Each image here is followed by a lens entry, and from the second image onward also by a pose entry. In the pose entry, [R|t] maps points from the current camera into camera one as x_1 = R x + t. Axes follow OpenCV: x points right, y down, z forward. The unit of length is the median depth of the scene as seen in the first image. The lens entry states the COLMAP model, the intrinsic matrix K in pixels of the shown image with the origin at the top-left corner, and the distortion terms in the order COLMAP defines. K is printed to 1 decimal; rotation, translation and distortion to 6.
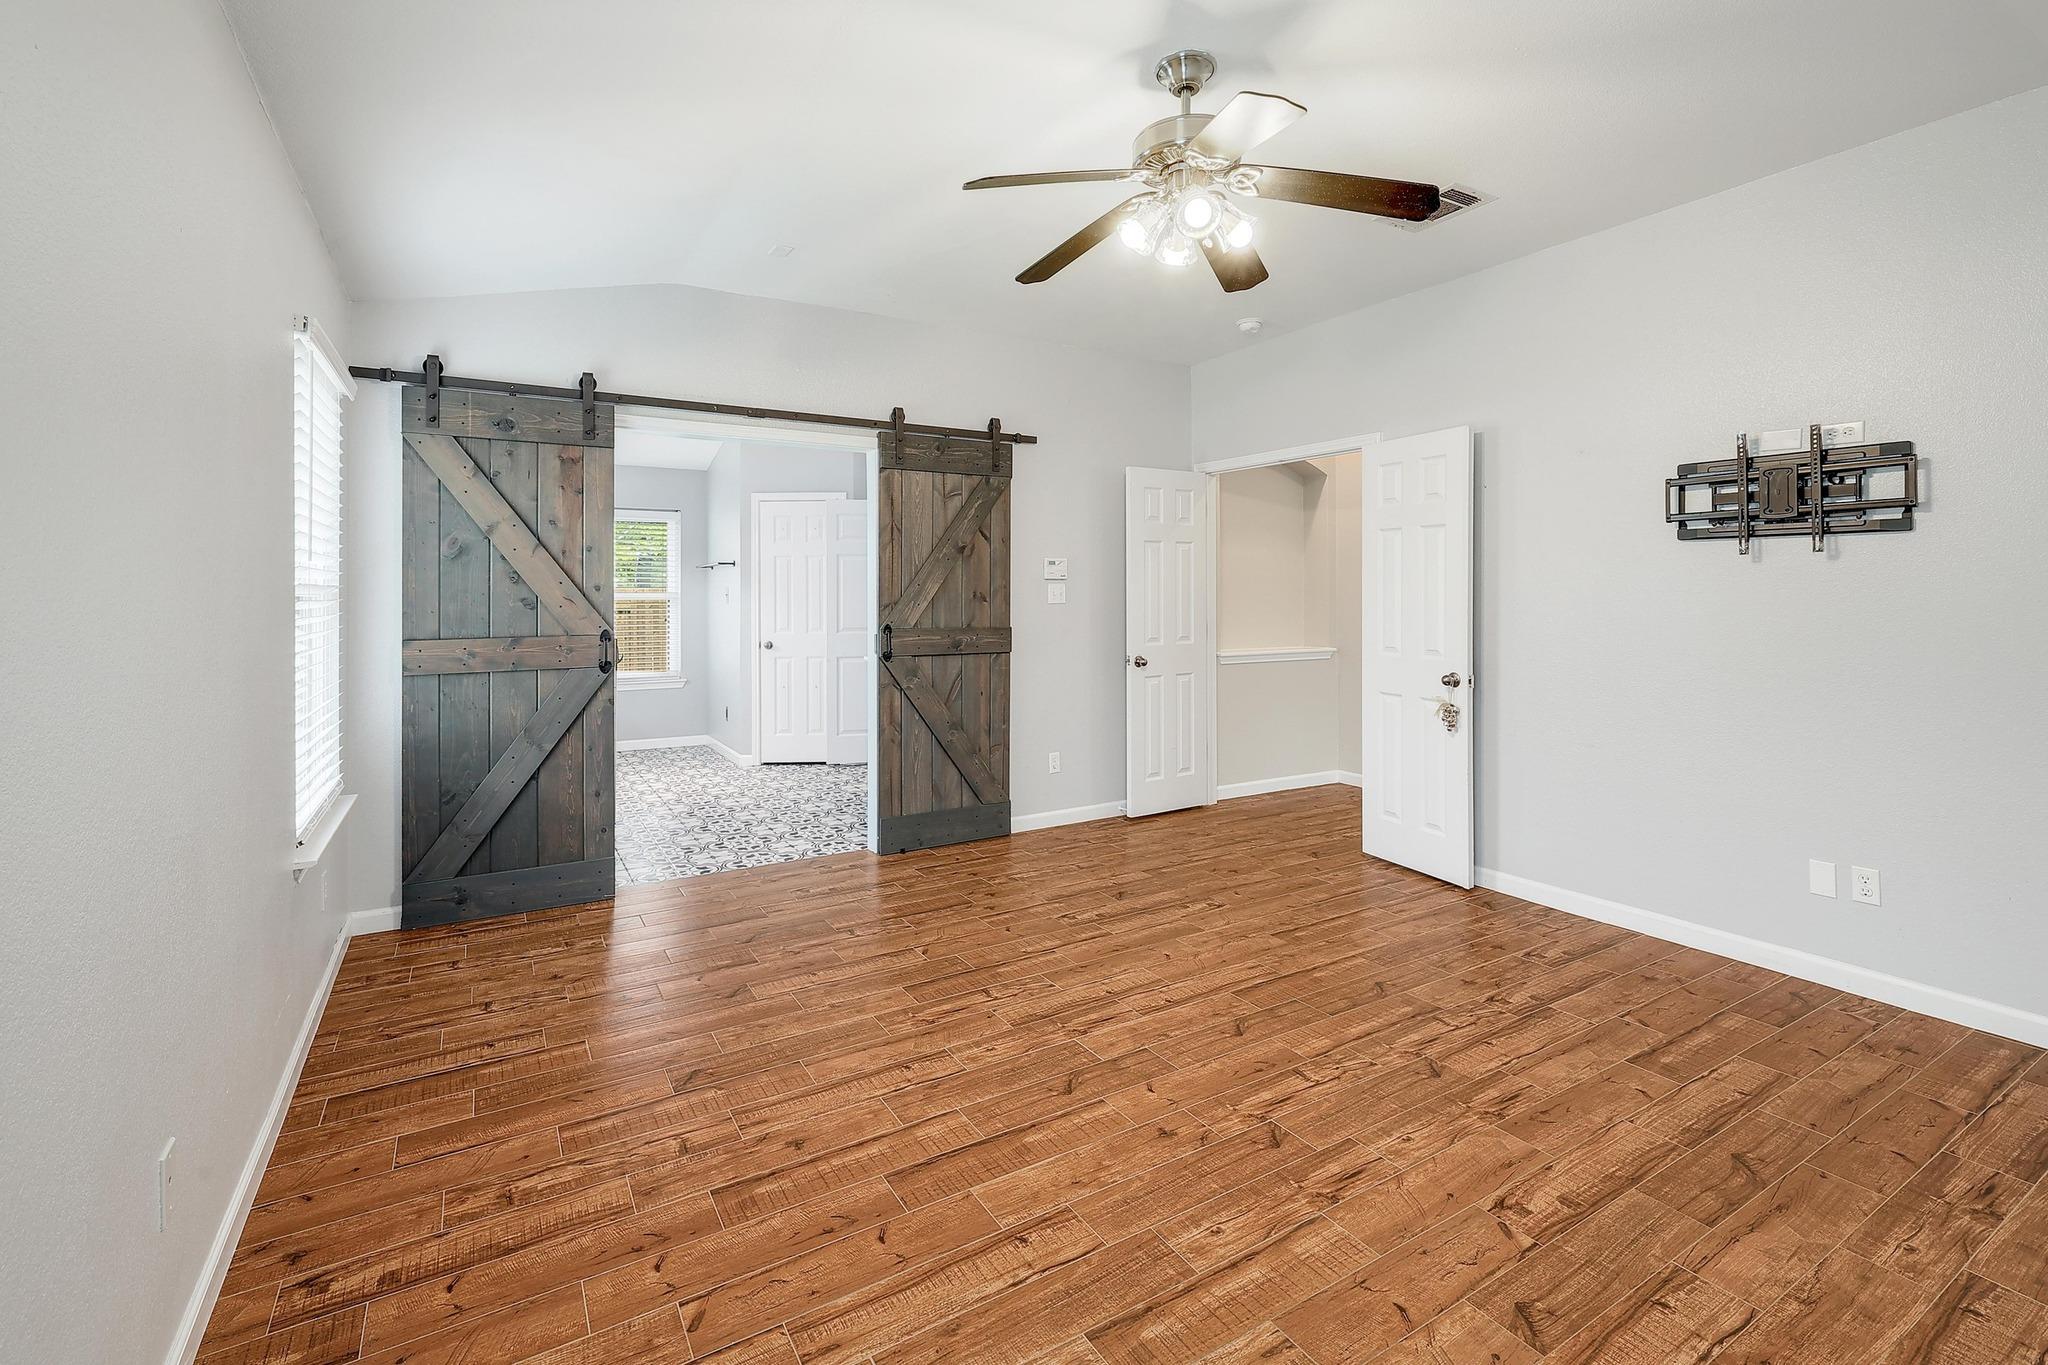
lens RADIAL K [[903.5, 0, 1020.8], [0, 903.5, 598.3], [0, 0, 1]] dist [-0.000826, -0.000081]
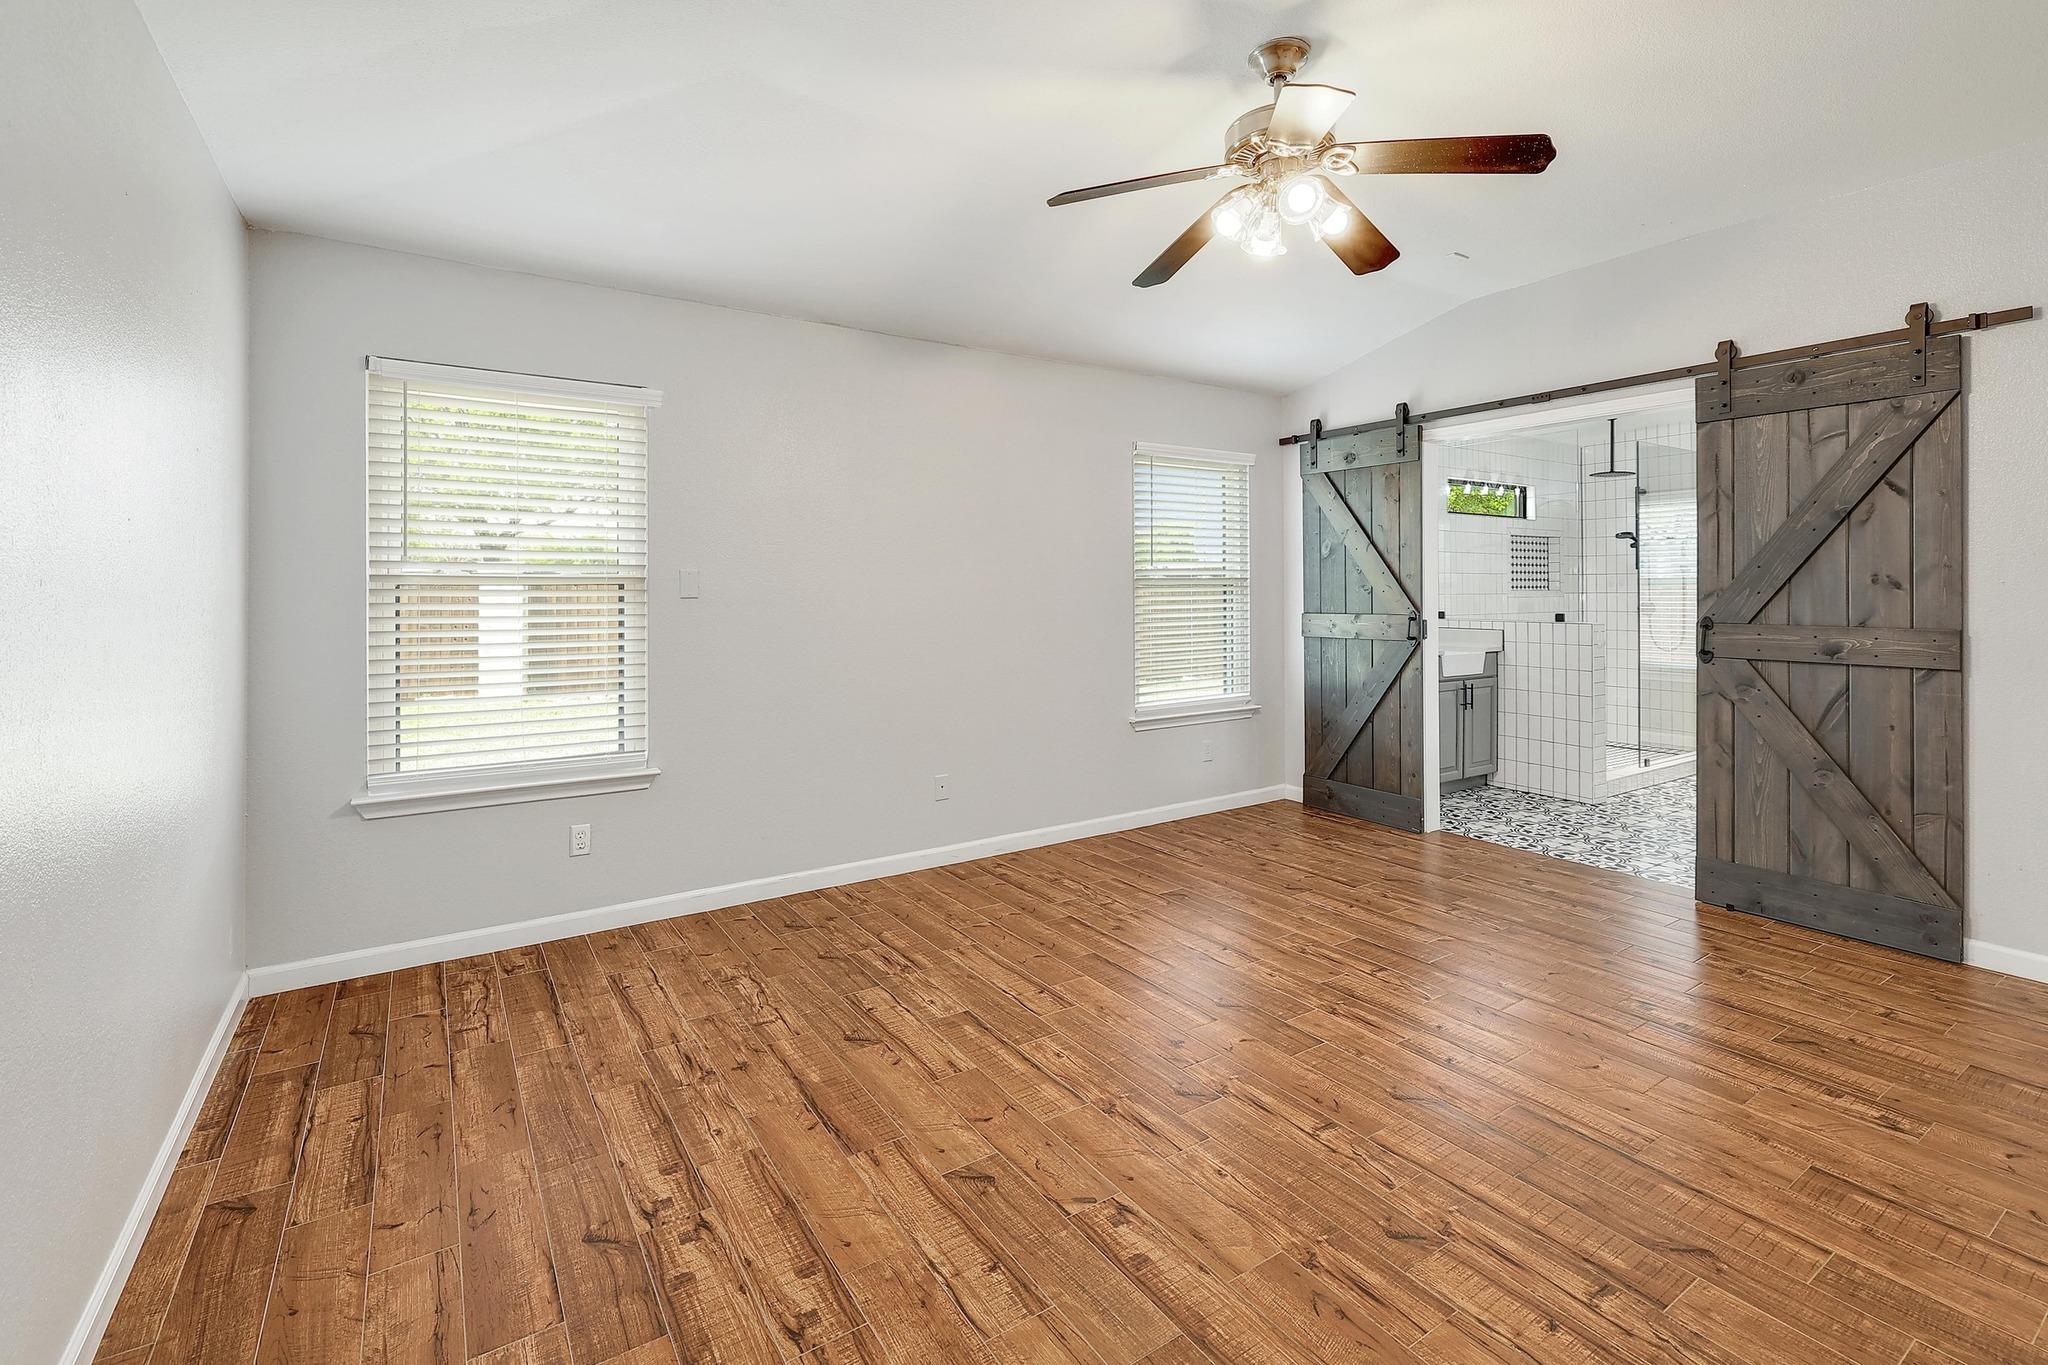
lens RADIAL K [[903.5, 0, 1020.8], [0, 903.5, 598.3], [0, 0, 1]] dist [-0.000826, -0.000081]
pose [[0.048723, 0.015034, -0.998699, 0.776381], [0.003995, 0.999876, 0.015246, -0.003035], [0.998804, -0.004733, 0.048657, 0.438471]]
